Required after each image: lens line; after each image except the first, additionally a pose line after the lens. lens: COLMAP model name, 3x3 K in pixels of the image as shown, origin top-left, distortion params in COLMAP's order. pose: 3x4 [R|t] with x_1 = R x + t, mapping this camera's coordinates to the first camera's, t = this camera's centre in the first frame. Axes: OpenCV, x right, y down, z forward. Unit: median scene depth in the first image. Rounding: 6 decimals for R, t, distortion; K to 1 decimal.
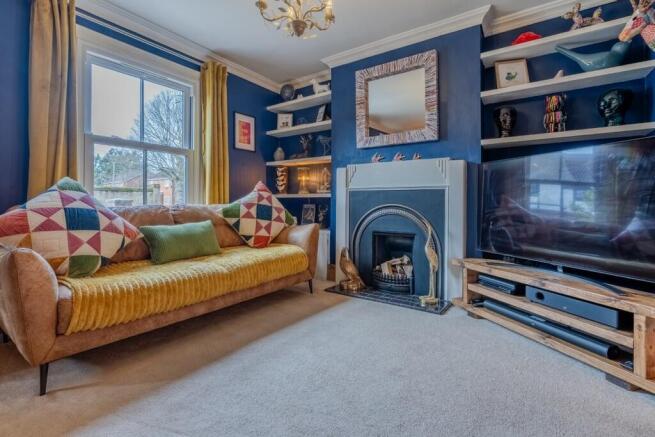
lens RADIAL K [[300.0, 0, 327.2], [0, 300.0, 196.3], [0, 0, 1]] dist [0.000535, -0.001536]
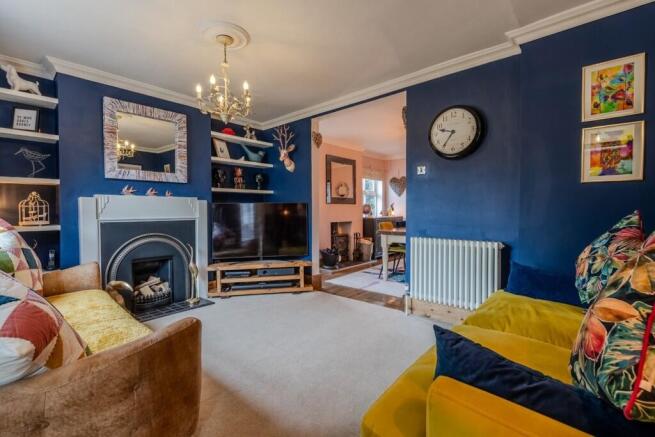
lens RADIAL K [[300.0, 0, 327.4], [0, 300.0, 217.1], [0, 0, 1]] dist [0.000535, -0.001536]
pose [[0.108000, -0.027891, 0.993760, -0.877264], [-0.015456, 0.999438, 0.029731, -0.083557], [-0.994031, -0.018571, 0.107508, 0.216612]]
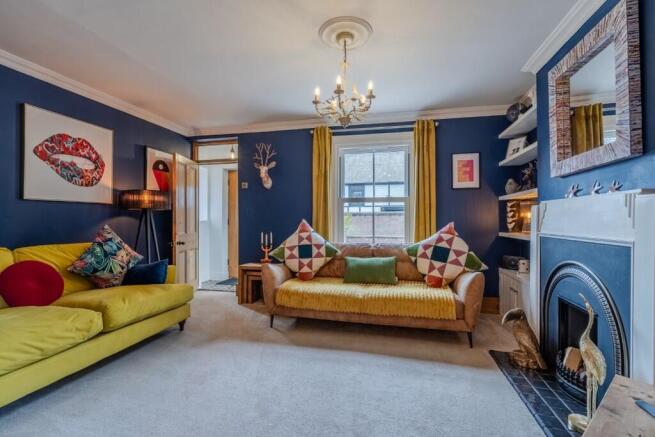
lens RADIAL K [[300.0, 0, 324.4], [0, 300.0, 220.0], [0, 0, 1]] dist [0.000535, -0.001536]
pose [[0.369972, -0.004338, -0.929033, 0.633762], [0.019131, 0.999813, 0.002951, -0.078996], [0.928846, -0.018865, 0.369986, 0.247314]]
